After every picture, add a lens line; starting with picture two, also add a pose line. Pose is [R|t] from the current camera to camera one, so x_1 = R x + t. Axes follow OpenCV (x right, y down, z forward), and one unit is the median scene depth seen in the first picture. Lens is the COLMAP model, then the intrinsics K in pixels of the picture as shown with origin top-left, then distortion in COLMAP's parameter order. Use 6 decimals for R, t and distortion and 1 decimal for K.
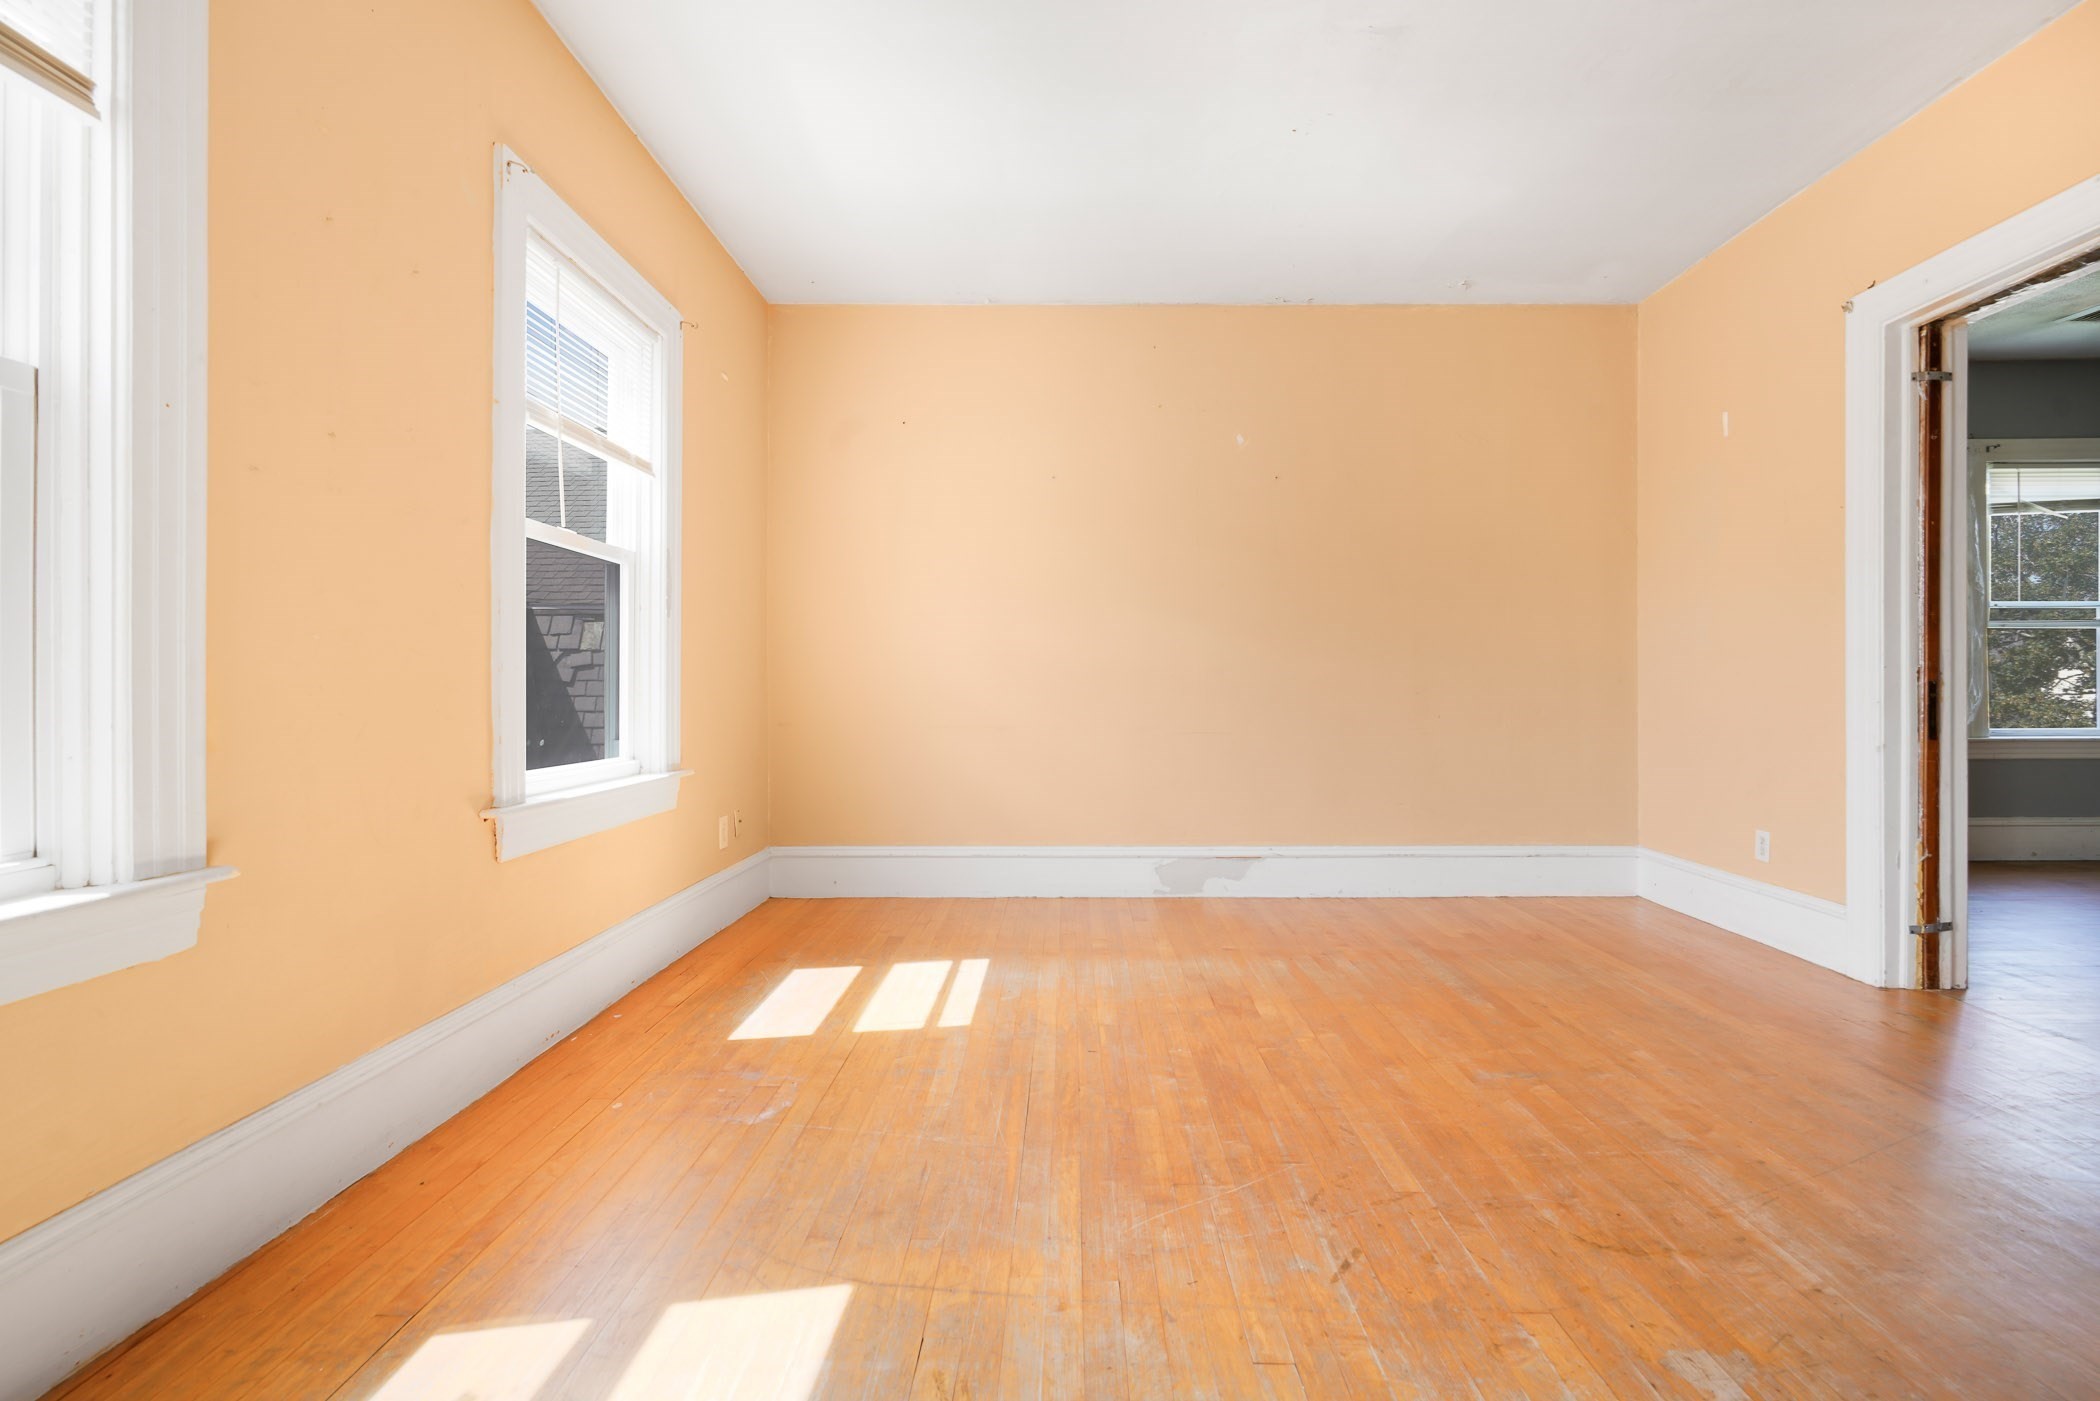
lens RADIAL K [[962.1, 0, 1051.1], [0, 962.1, 685.8], [0, 0, 1]] dist [-0.004373, -0.000175]
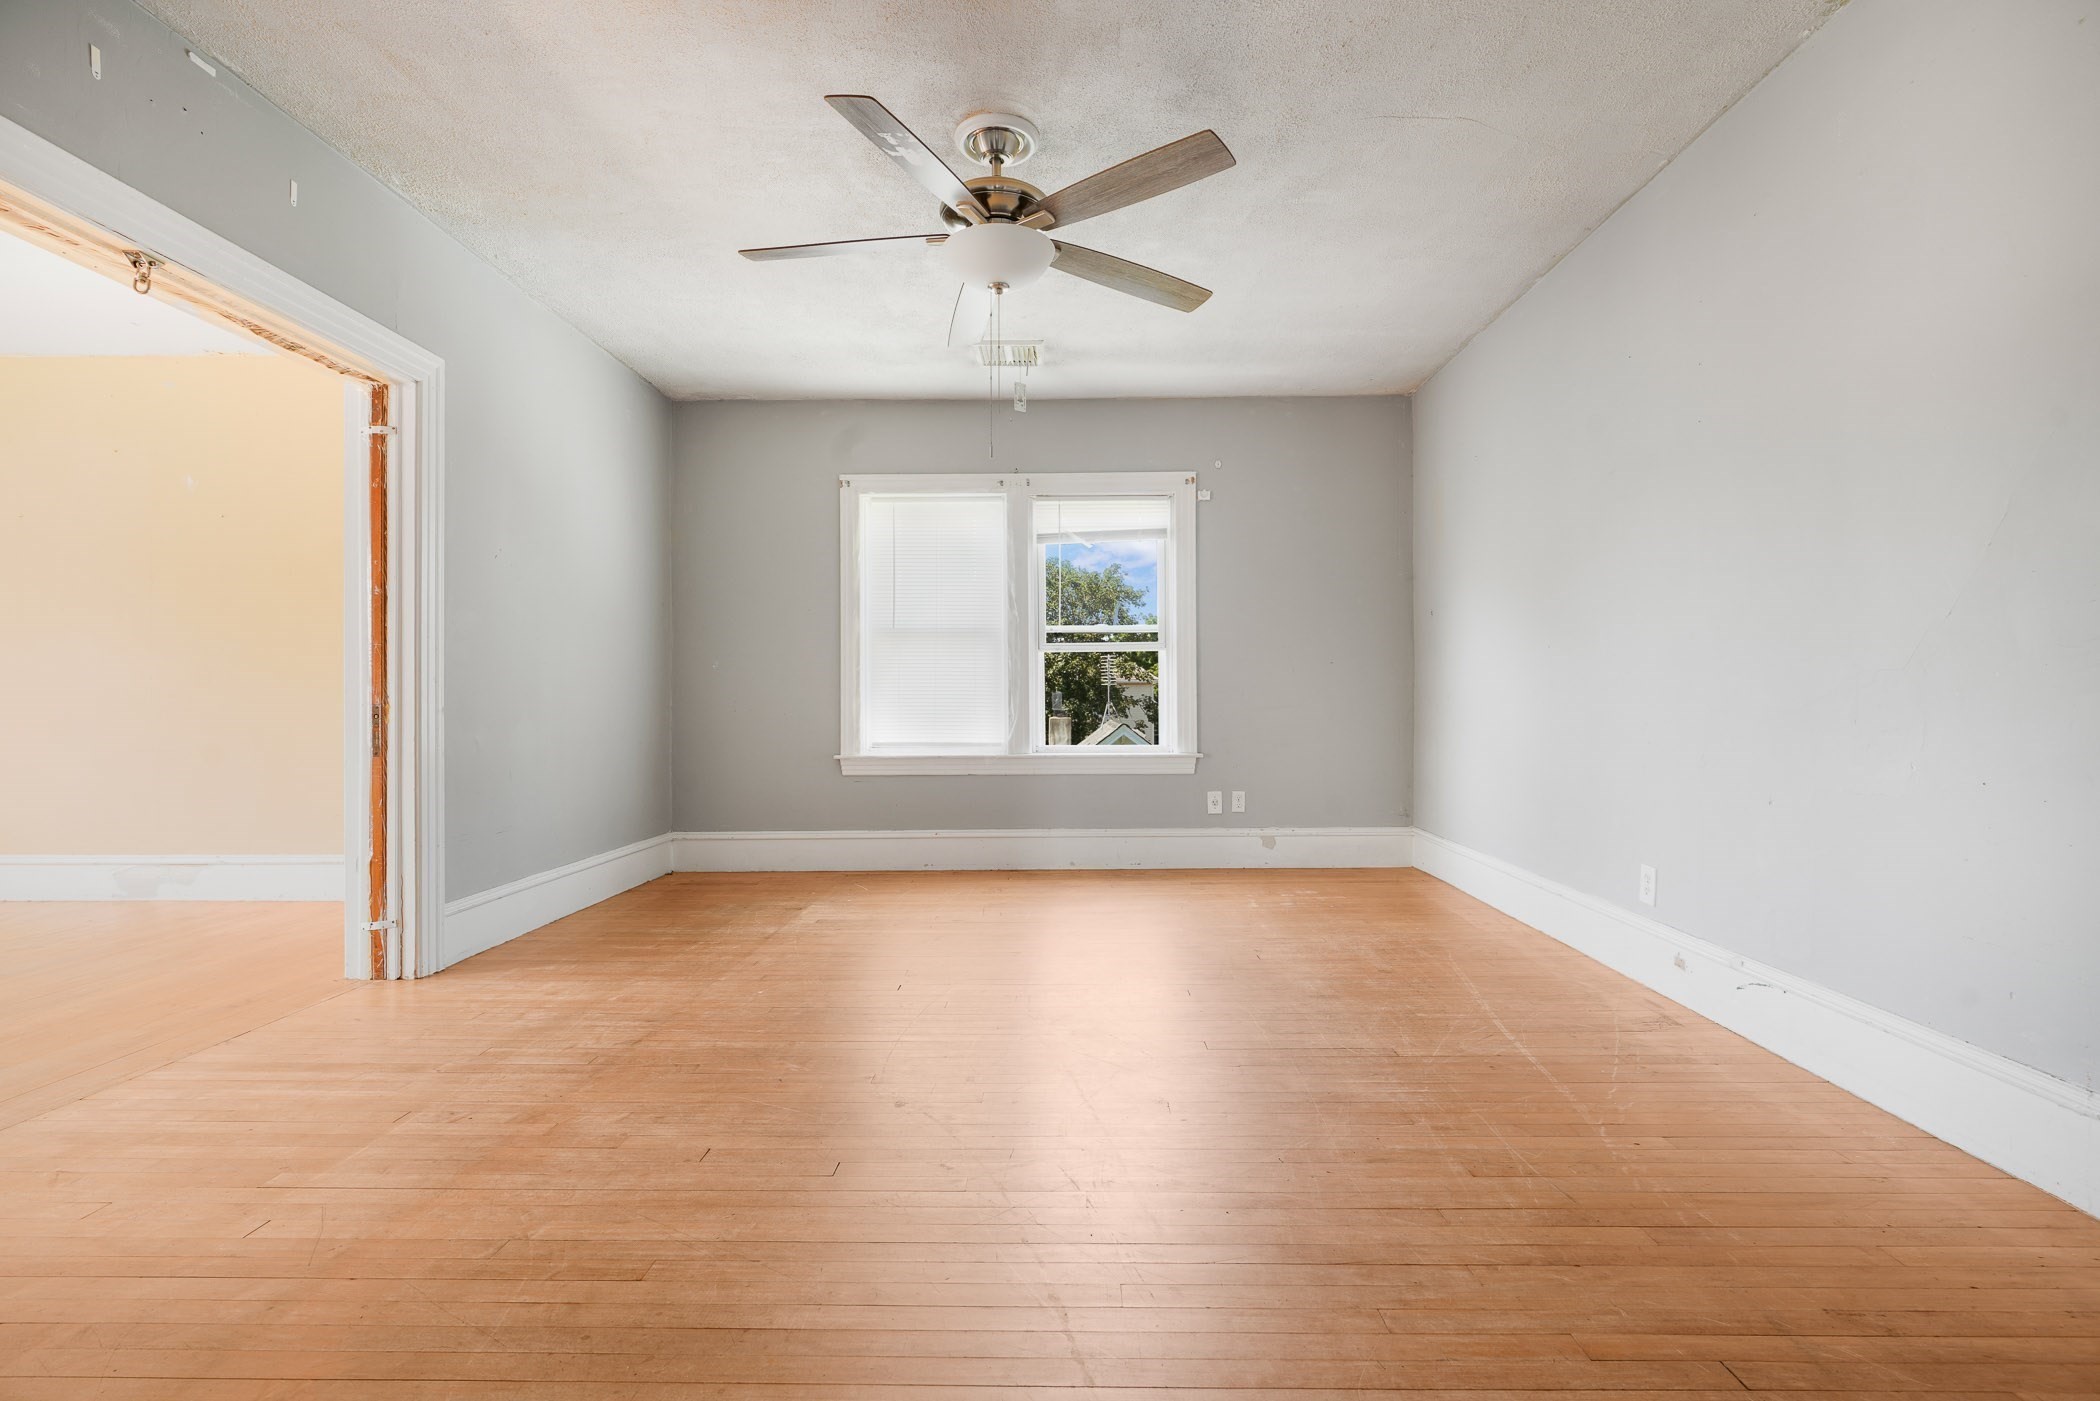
lens RADIAL K [[962.1, 0, 1052.4], [0, 962.1, 711.3], [0, 0, 1]] dist [-0.004373, -0.000175]
pose [[0.999985, -0.001498, -0.005194, 1.179827], [0.001545, 0.999958, 0.008988, -0.003516], [0.005181, -0.008996, 0.999946, -0.080413]]
